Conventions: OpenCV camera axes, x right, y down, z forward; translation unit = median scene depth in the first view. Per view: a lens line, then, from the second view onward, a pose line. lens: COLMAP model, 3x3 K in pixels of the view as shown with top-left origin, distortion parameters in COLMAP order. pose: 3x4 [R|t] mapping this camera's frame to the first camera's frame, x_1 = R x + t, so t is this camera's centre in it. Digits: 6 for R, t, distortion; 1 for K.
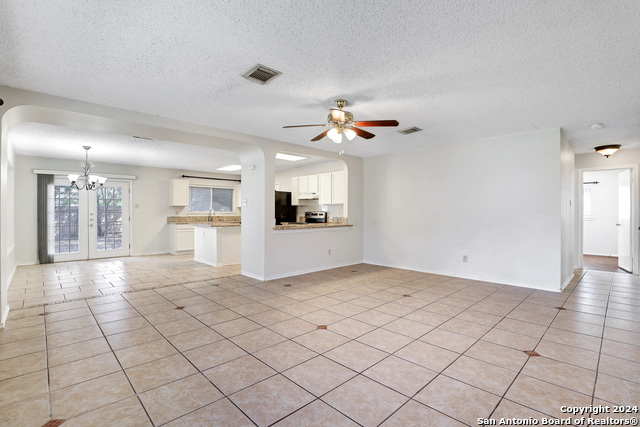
lens RADIAL K [[296.1, 0, 326.5], [0, 296.1, 214.6], [0, 0, 1]] dist [-0.026120, 0.004848]
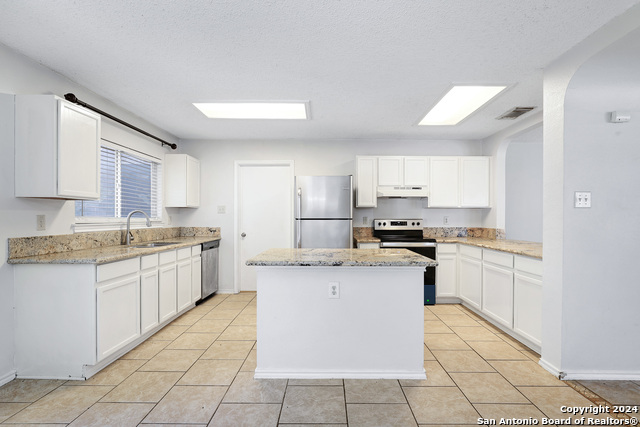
lens RADIAL K [[309.6, 0, 325.1], [0, 309.6, 218.8], [0, 0, 1]] dist [-0.010441, 0.002371]
pose [[0.703523, -0.000758, 0.710673, -0.756078], [-0.001386, 0.999996, 0.002439, -0.014873], [-0.710672, -0.002701, 0.703519, 0.872093]]
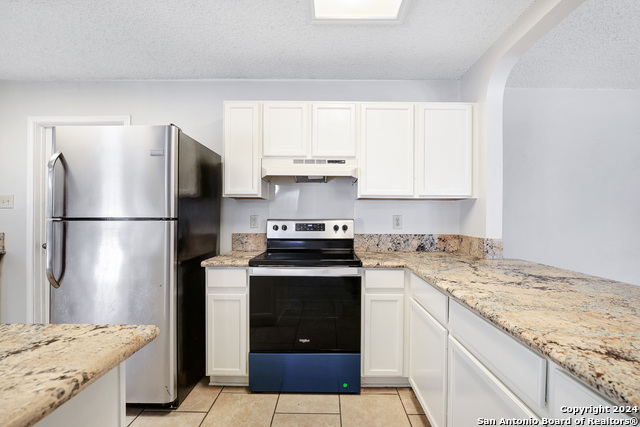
lens RADIAL K [[296.1, 0, 321.7], [0, 296.1, 217.8], [0, 0, 1]] dist [-0.026120, 0.004848]
pose [[0.709242, 0.002066, 0.704962, -0.341710], [-0.003456, 0.999994, 0.000546, -0.014527], [-0.704957, -0.002823, 0.709245, 0.986281]]
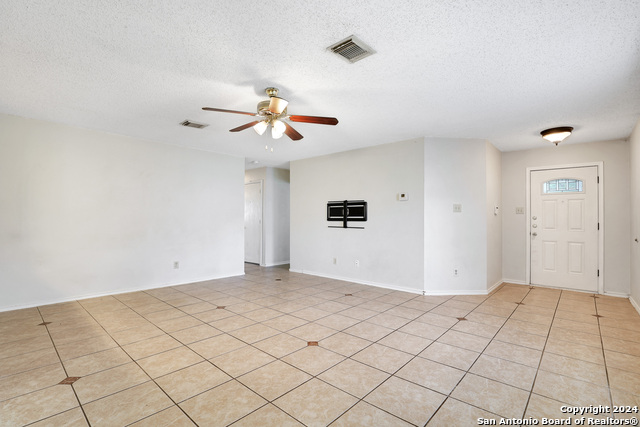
lens RADIAL K [[296.1, 0, 317.6], [0, 296.1, 215.3], [0, 0, 1]] dist [-0.026120, 0.004848]
pose [[-0.055062, 0.011345, 0.998418, -0.454046], [-0.001138, 0.999934, -0.011425, -0.003285], [-0.998482, -0.001765, -0.055046, 0.502712]]
